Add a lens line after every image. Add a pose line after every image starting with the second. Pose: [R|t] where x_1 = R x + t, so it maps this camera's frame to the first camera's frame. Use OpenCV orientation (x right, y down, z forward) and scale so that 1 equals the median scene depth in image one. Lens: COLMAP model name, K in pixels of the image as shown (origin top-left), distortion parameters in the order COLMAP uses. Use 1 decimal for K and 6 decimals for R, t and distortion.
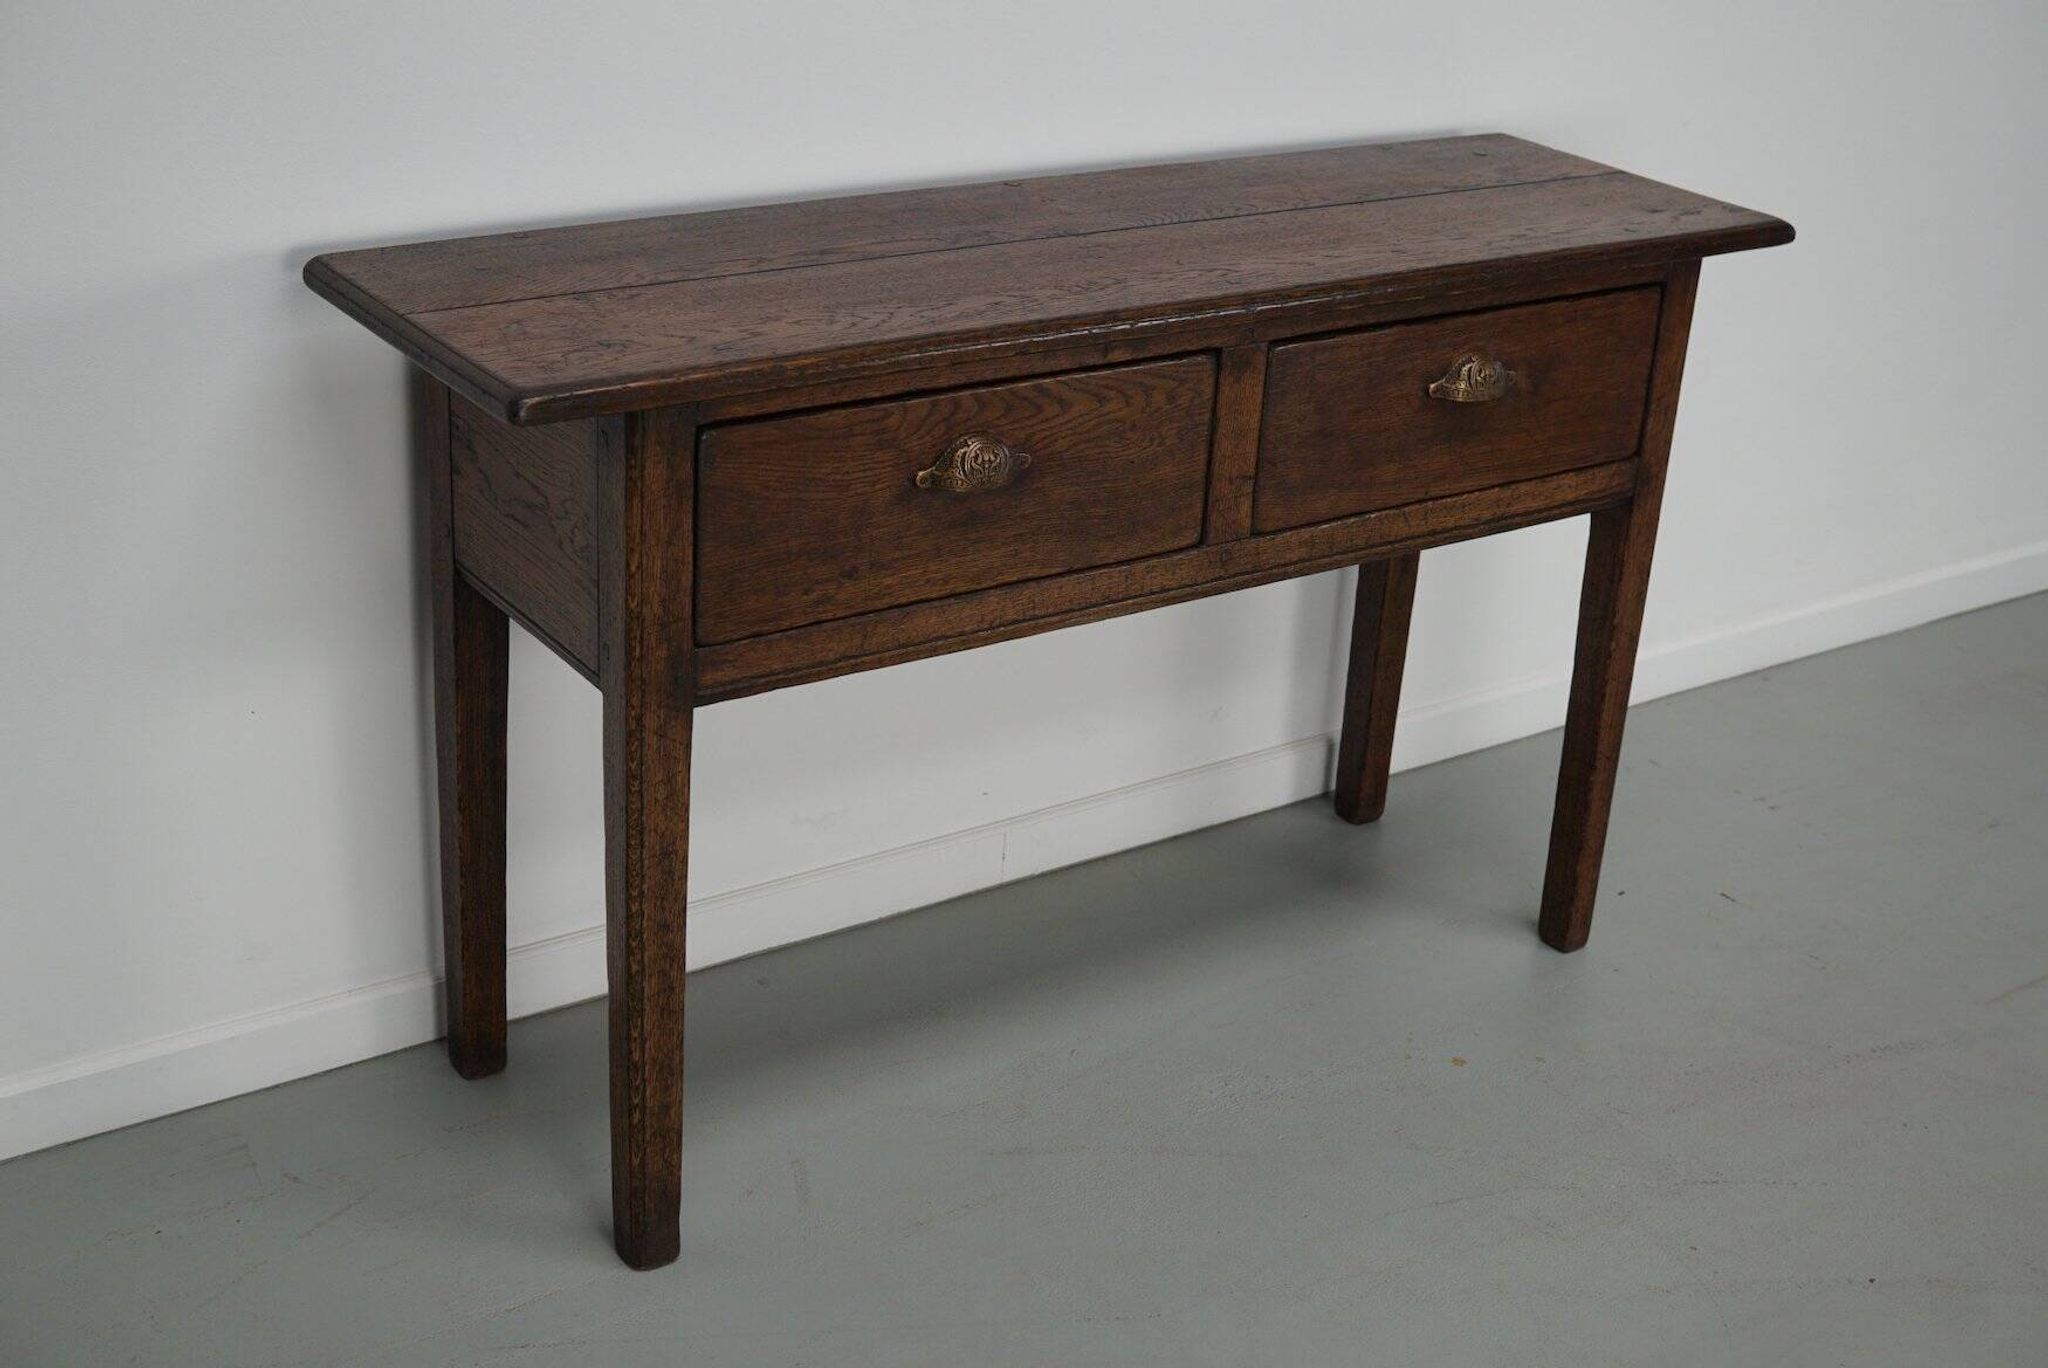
lens RADIAL K [[2657.5, 0, 1024.0], [0, 2657.5, 684.0], [0, 0, 1]] dist [-0.151053, 0.317653]
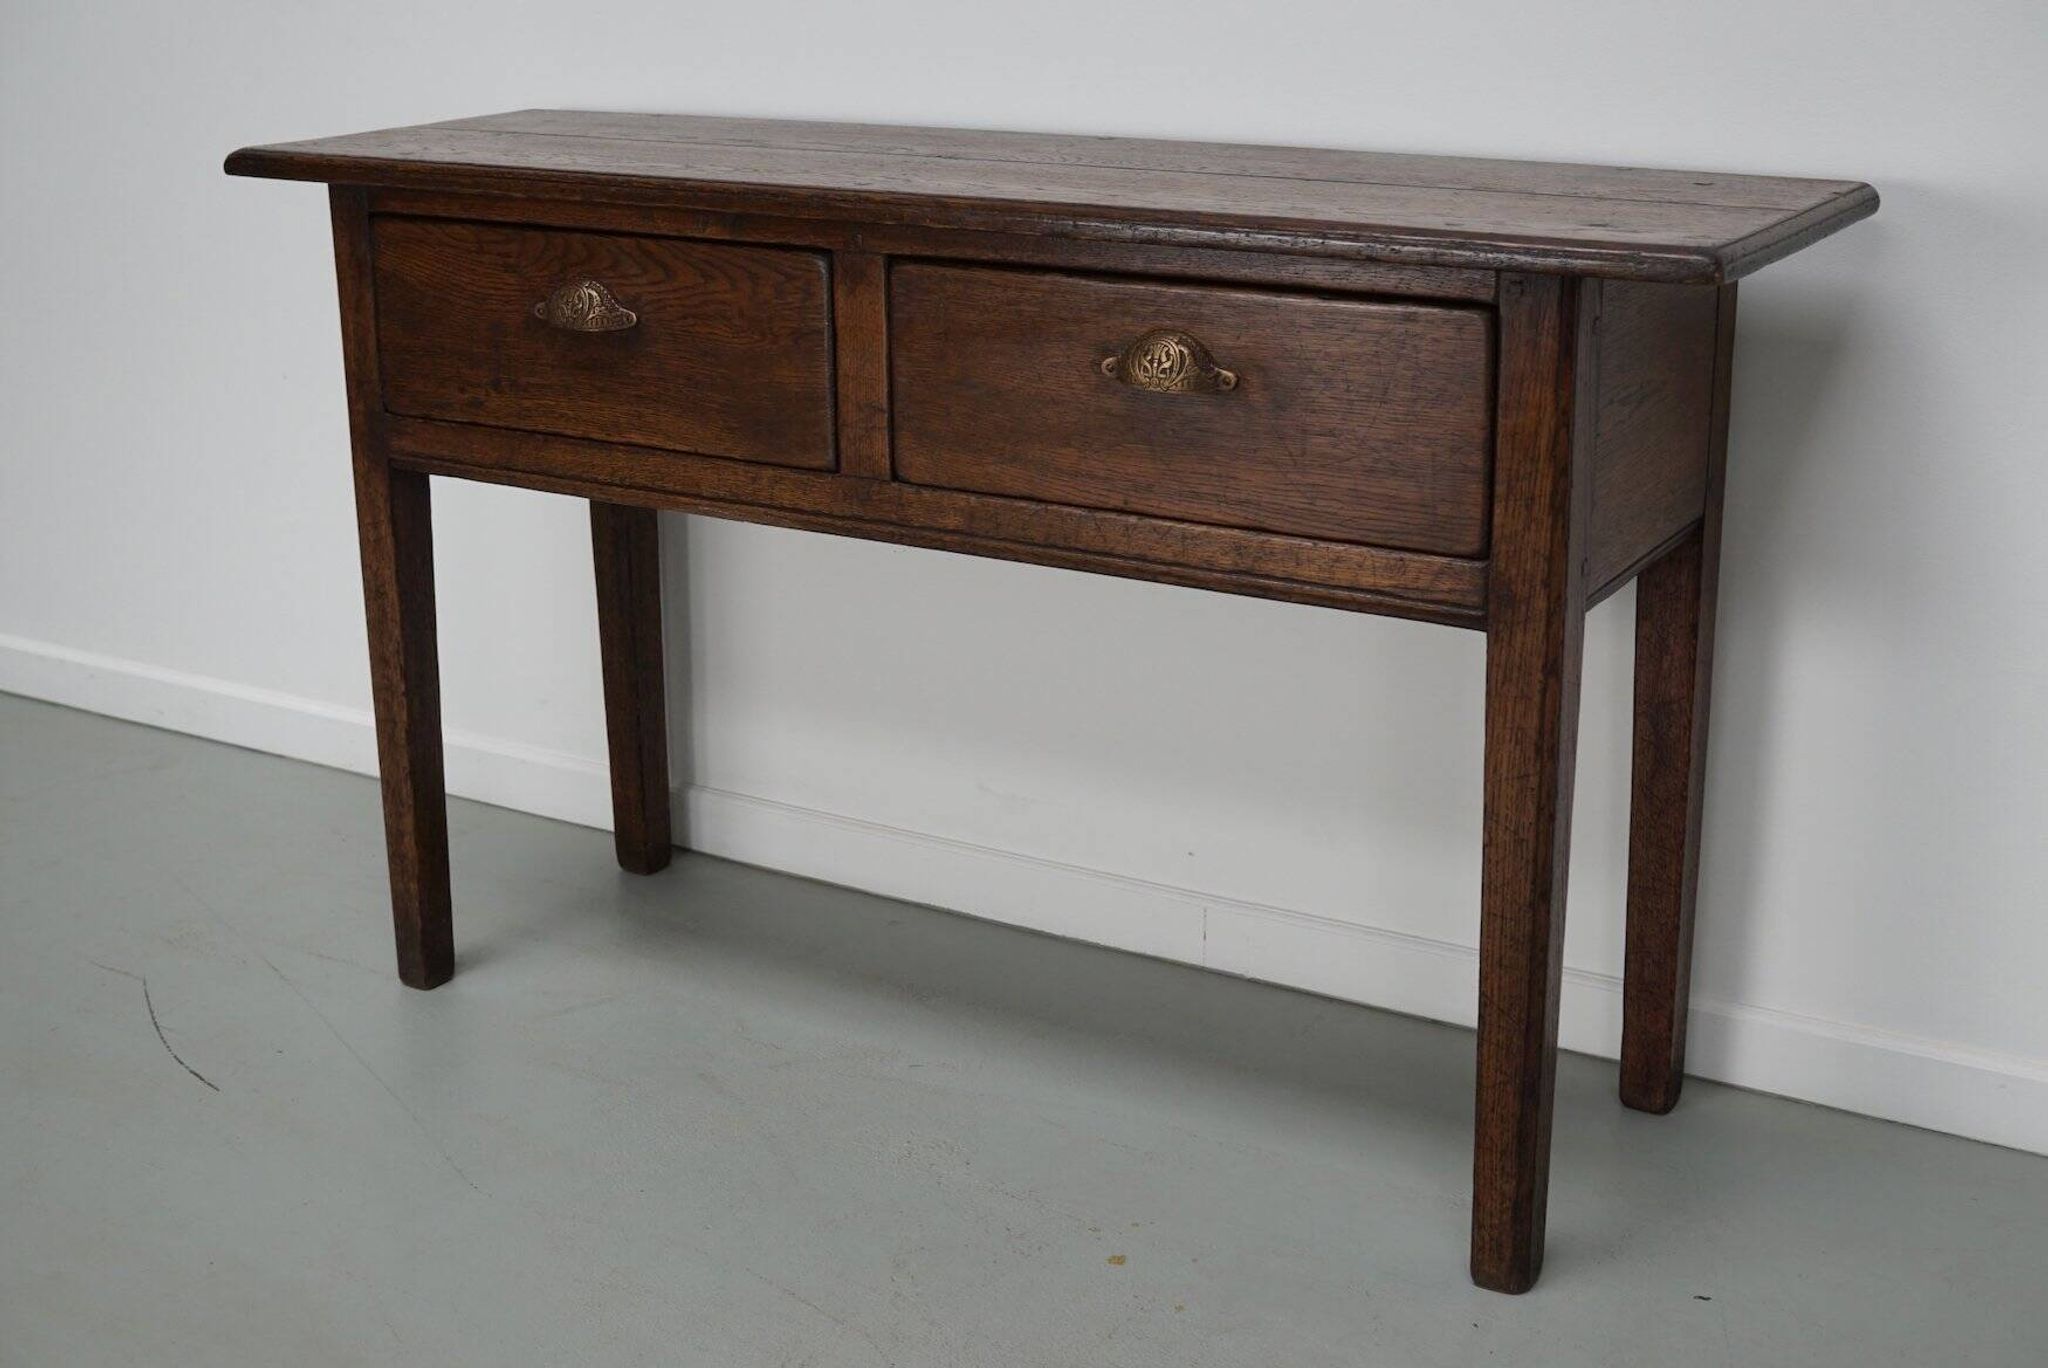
lens RADIAL K [[2657.5, 0, 1024.0], [0, 2657.5, 684.0], [0, 0, 1]] dist [-0.151053, 0.317653]
pose [[0.400564, 0.216037, -0.890436, 0.998031], [-0.341249, 0.937068, 0.073839, -0.079268], [0.850351, 0.274283, 0.449079, 0.713093]]
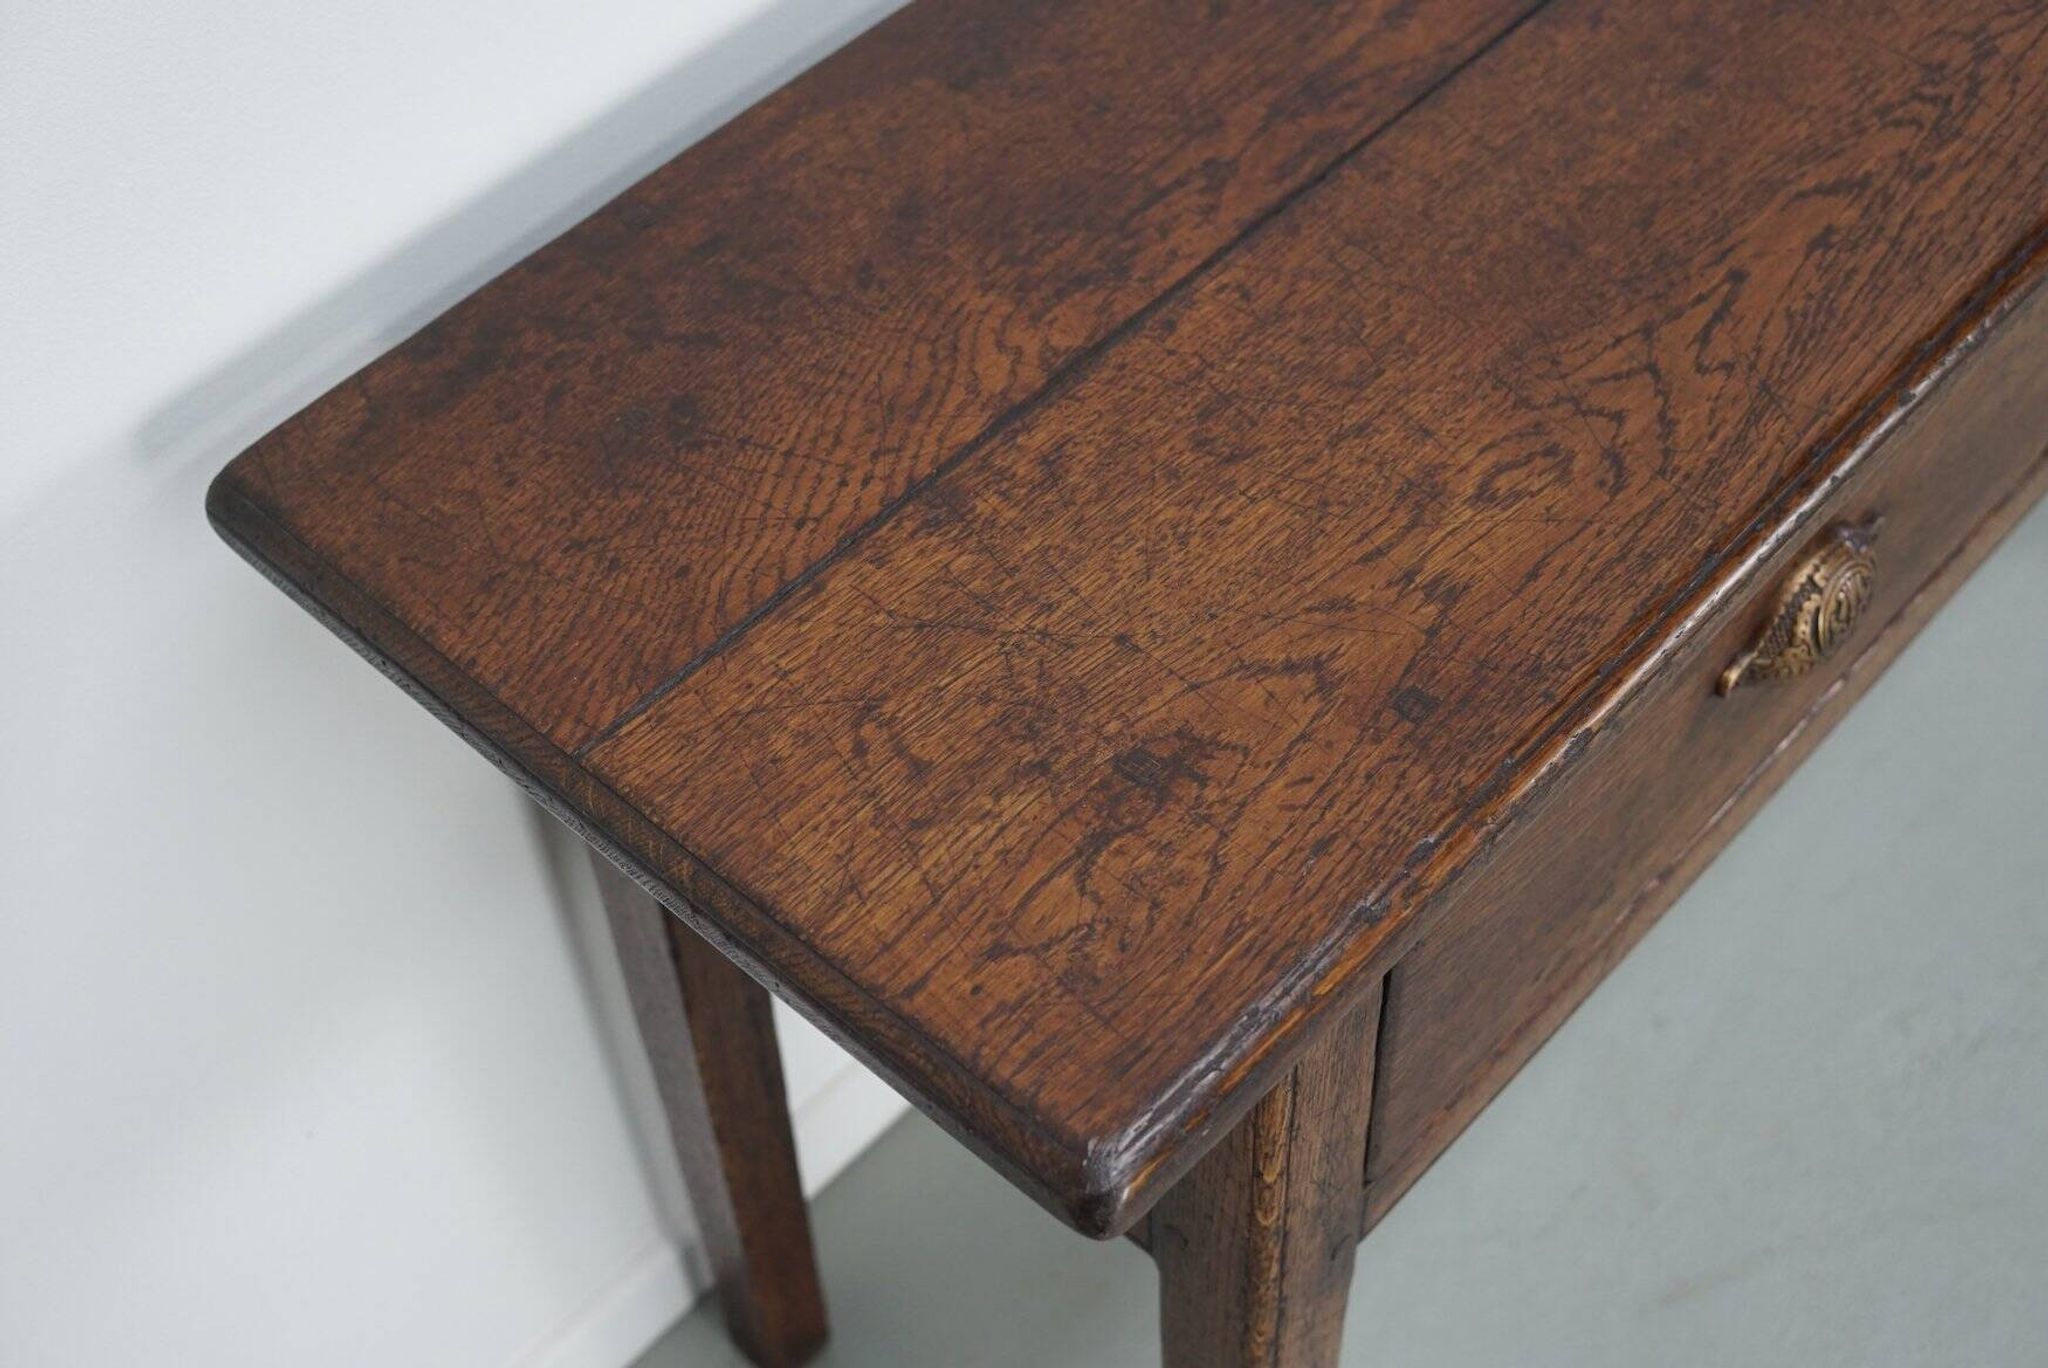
lens RADIAL K [[2657.5, 0, 1024.0], [0, 2657.5, 684.0], [0, 0, 1]] dist [-0.151053, 0.317653]
pose [[0.971898, -0.228195, 0.057809, -0.179428], [0.178635, 0.874872, 0.450210, -0.296679], [-0.153312, -0.427231, 0.891049, 0.601060]]
